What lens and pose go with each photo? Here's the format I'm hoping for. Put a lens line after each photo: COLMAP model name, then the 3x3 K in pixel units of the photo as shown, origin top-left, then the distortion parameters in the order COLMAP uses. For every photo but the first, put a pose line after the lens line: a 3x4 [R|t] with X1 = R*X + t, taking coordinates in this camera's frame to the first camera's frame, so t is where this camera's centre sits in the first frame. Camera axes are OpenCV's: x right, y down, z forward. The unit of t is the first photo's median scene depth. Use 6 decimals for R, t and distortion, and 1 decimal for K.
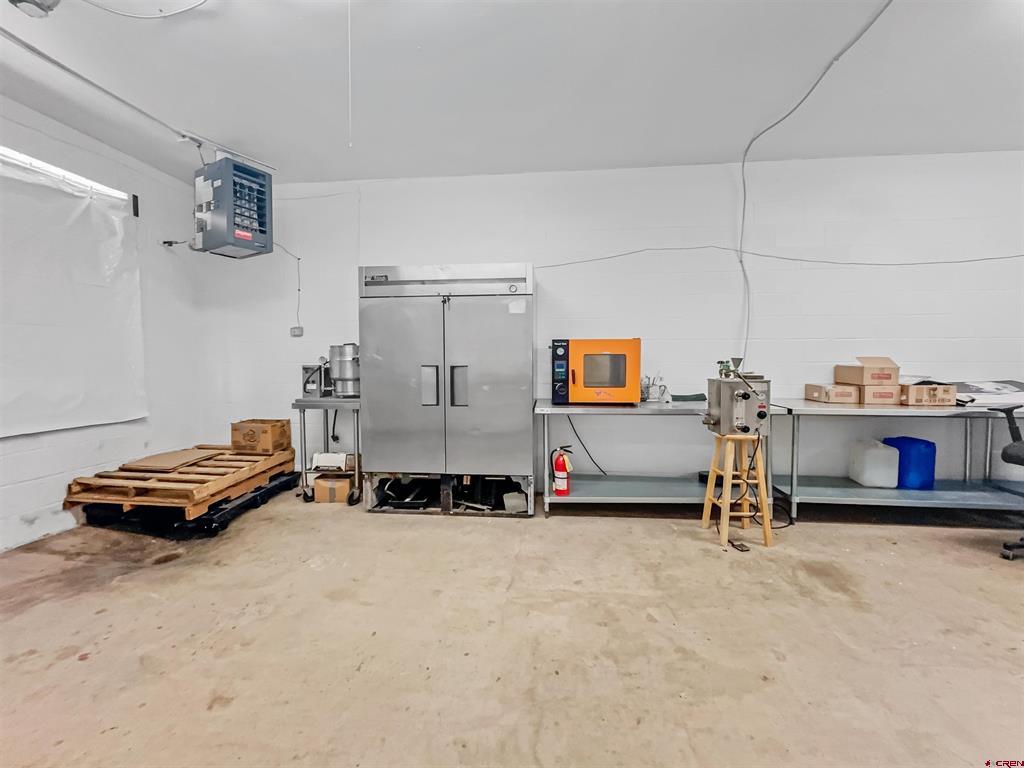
lens RADIAL K [[424.2, 0, 512.2], [0, 424.2, 379.0], [0, 0, 1]] dist [-0.001949, -0.000190]
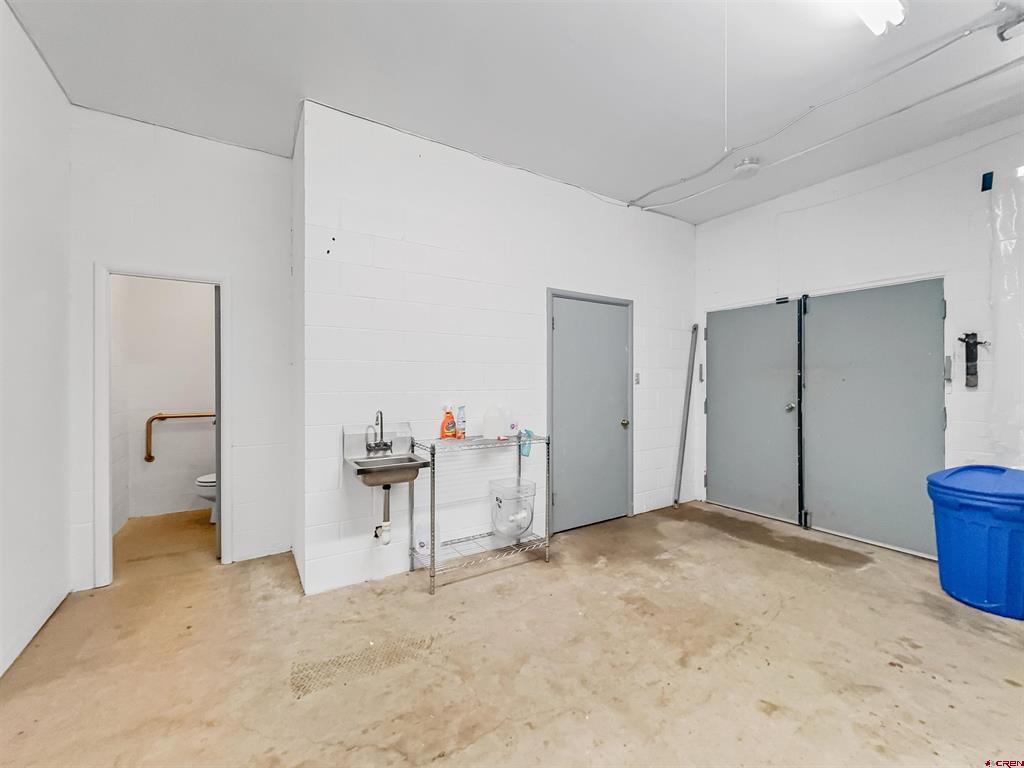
lens RADIAL K [[424.2, 0, 512.2], [0, 424.2, 379.0], [0, 0, 1]] dist [-0.001949, -0.000190]
pose [[-0.784282, 0.000838, -0.620404, 0.243199], [-0.019759, 0.999458, 0.026328, -0.048751], [0.620090, 0.032907, -0.783840, 0.682368]]
